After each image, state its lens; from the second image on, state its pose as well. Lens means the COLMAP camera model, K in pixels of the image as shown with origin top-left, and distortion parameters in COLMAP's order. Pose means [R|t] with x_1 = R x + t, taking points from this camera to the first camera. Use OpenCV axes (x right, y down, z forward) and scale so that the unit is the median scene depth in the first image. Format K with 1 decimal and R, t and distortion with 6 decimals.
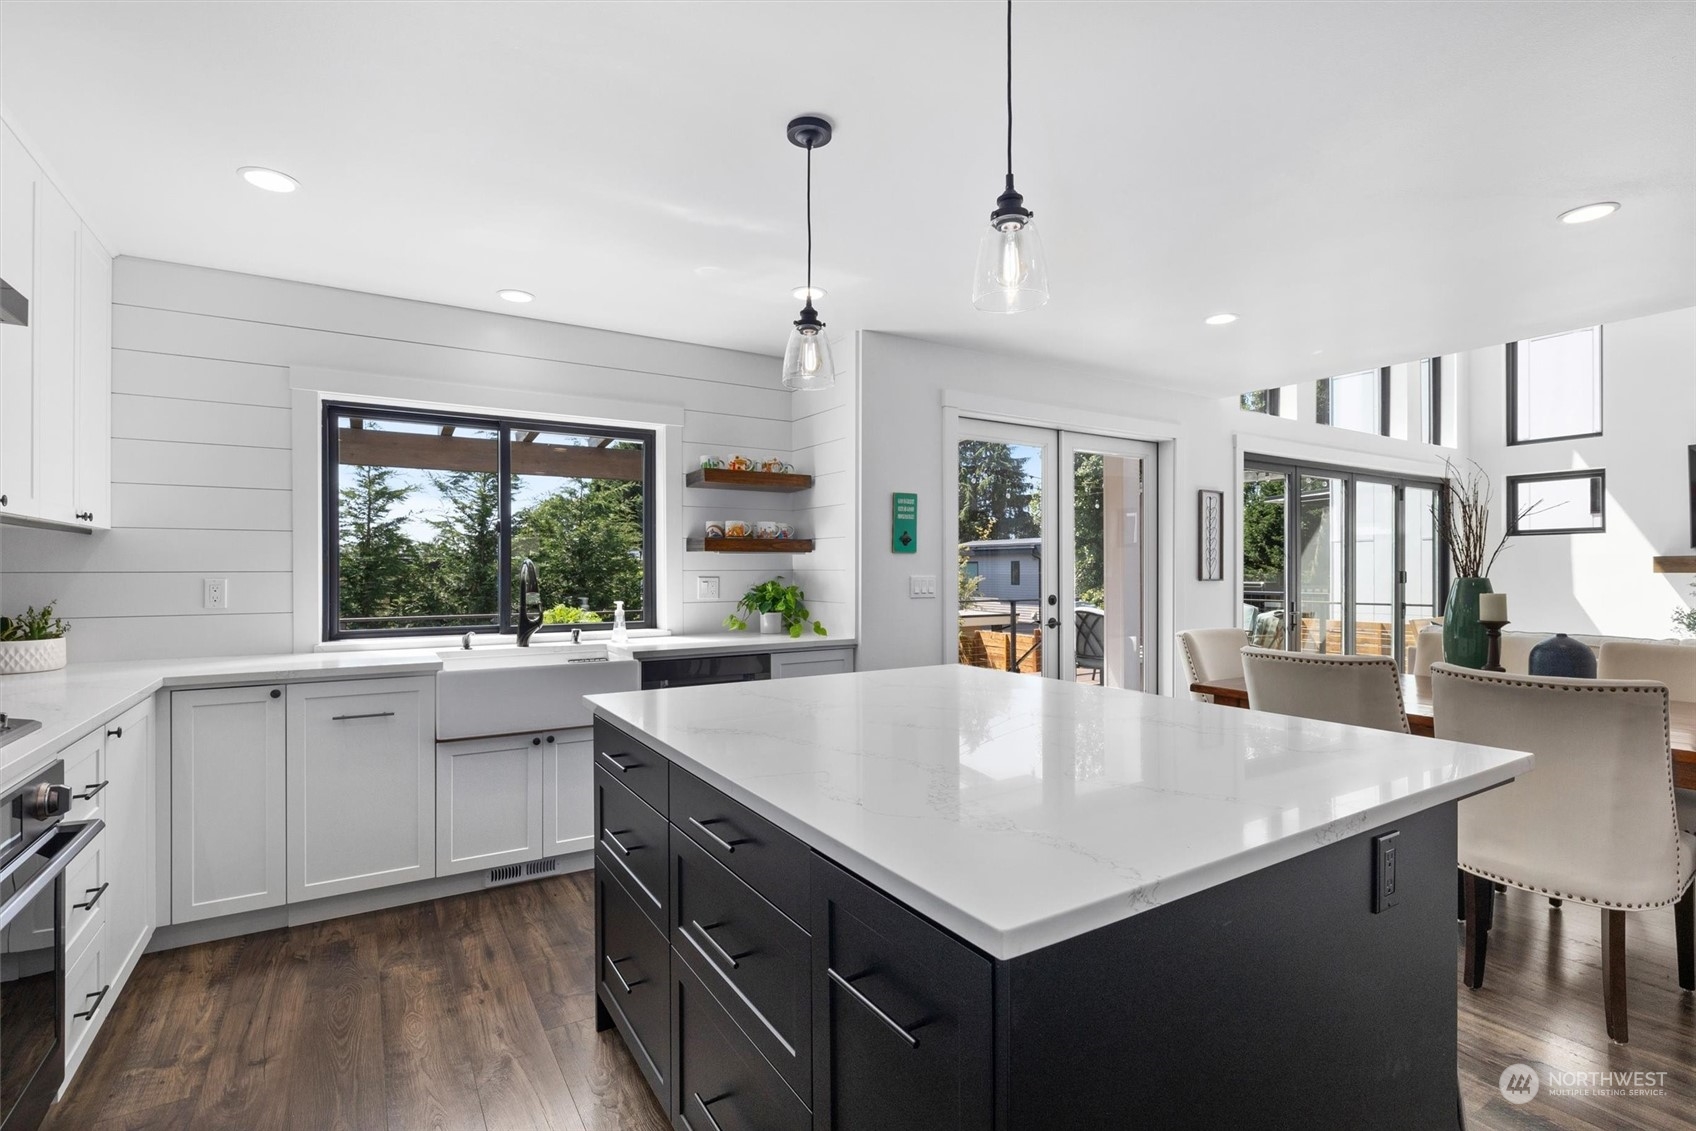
lens RADIAL K [[795.4, 0, 846.3], [0, 795.4, 569.5], [0, 0, 1]] dist [-0.002425, -0.000501]
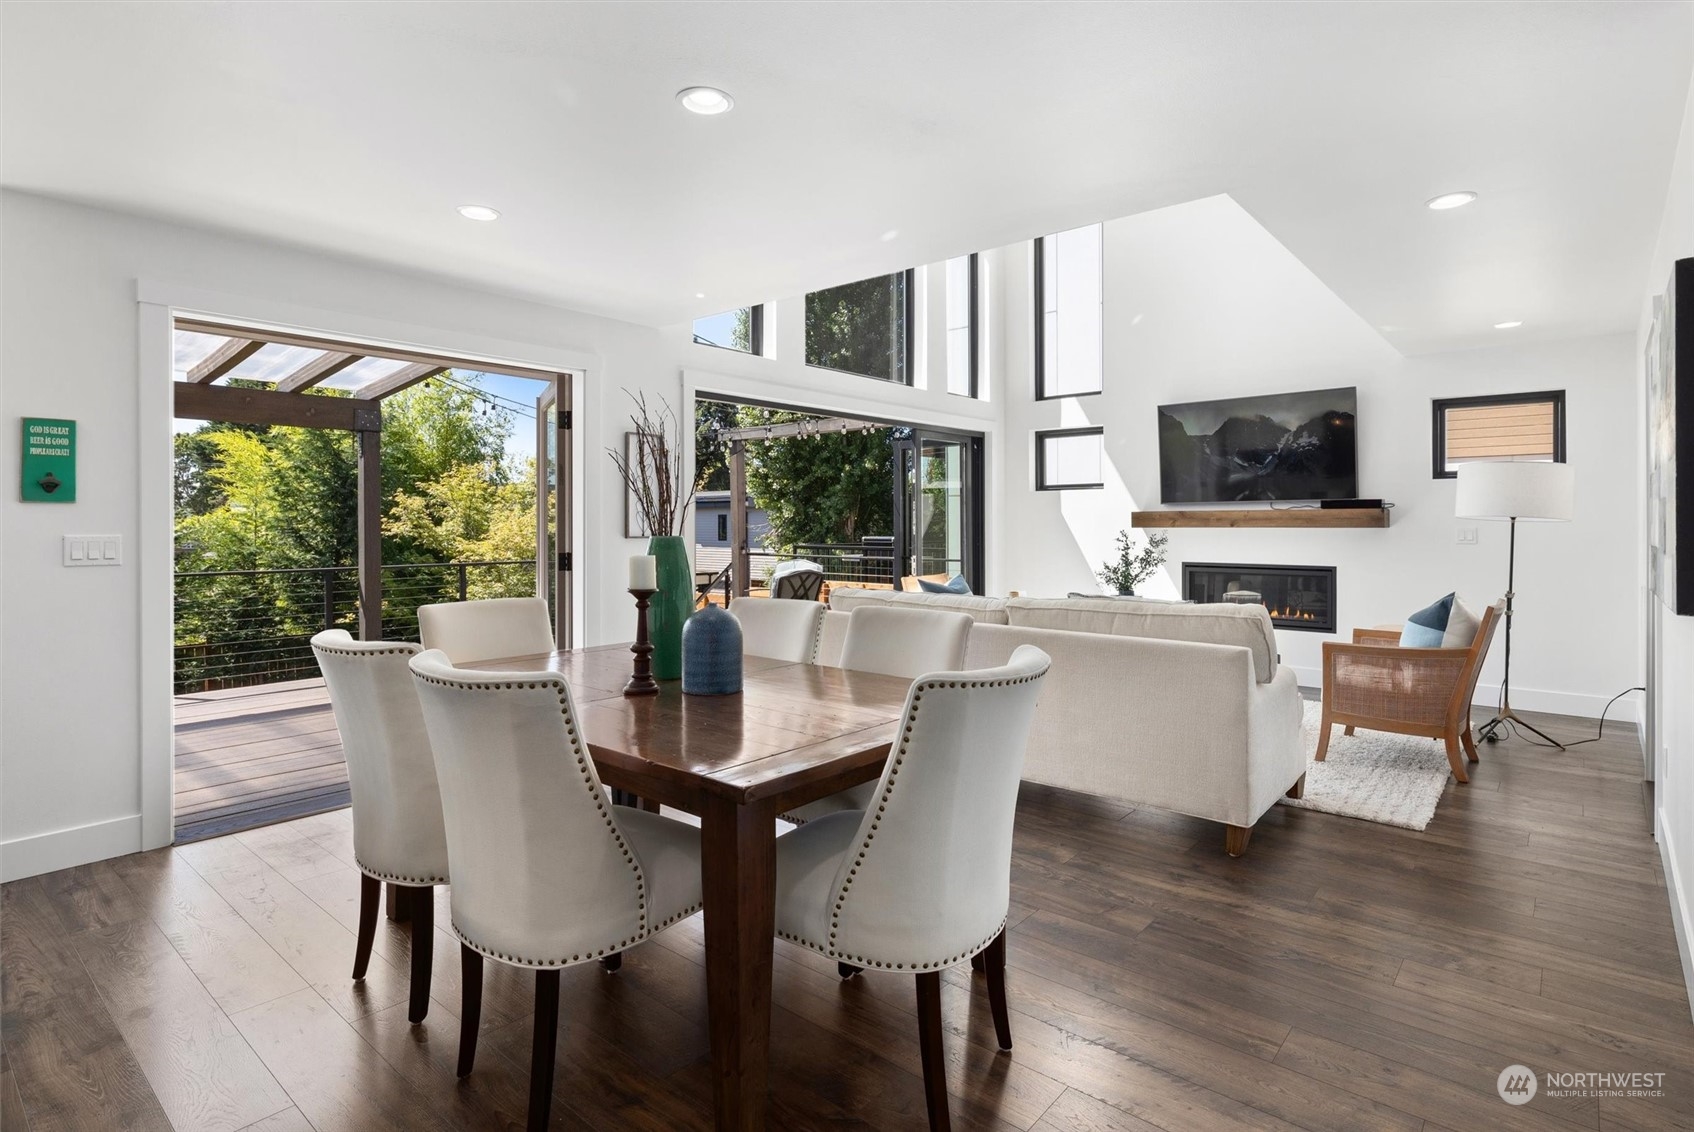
lens RADIAL K [[853.8, 0, 852.5], [0, 853.8, 523.2], [0, 0, 1]] dist [-0.001067, -0.000689]
pose [[0.956275, -0.001270, 0.292465, 0.412498], [0.001429, 0.999999, -0.000332, -0.001162], [-0.292464, 0.000735, 0.956276, 0.049521]]
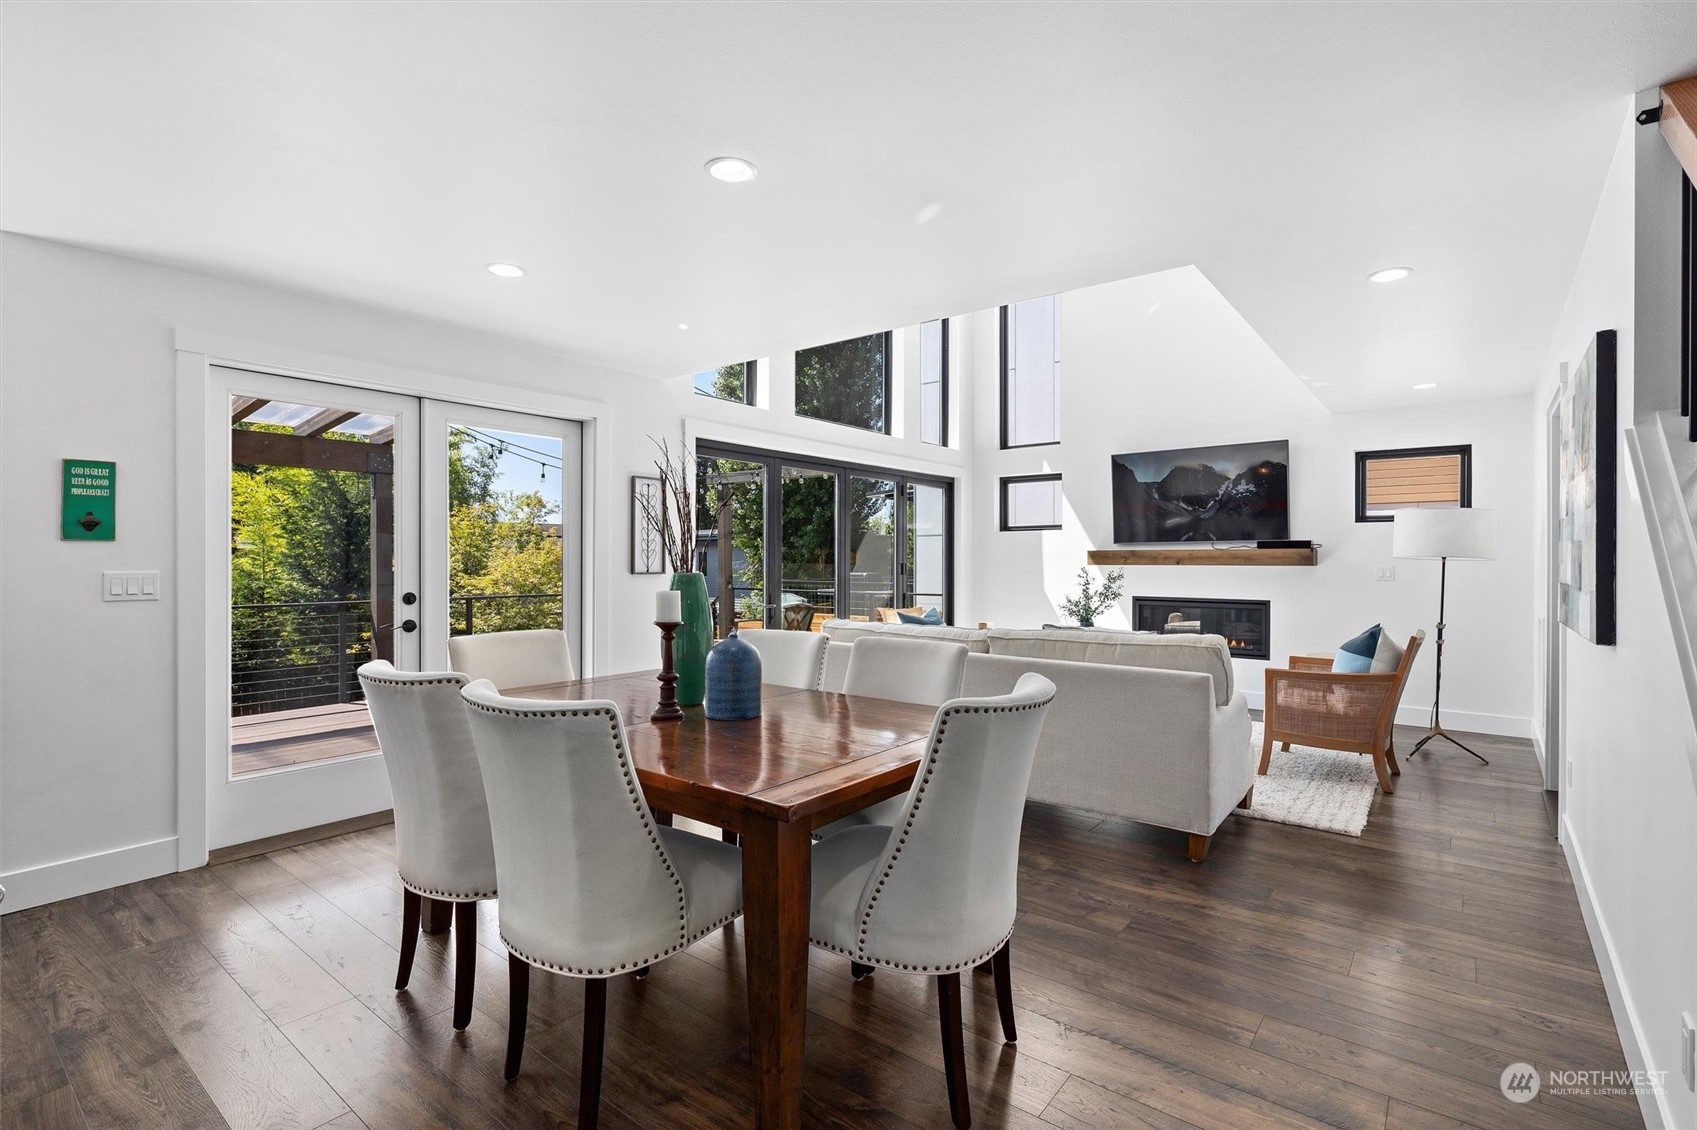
lens RADIAL K [[780.3, 0, 852.6], [0, 780.3, 559.6], [0, 0, 1]] dist [-0.001119, -0.000247]
pose [[0.943494, 0.000755, 0.331388, 0.388519], [-0.000378, 0.999999, -0.001200, -0.001982], [-0.331389, 0.001007, 0.943494, 0.059307]]
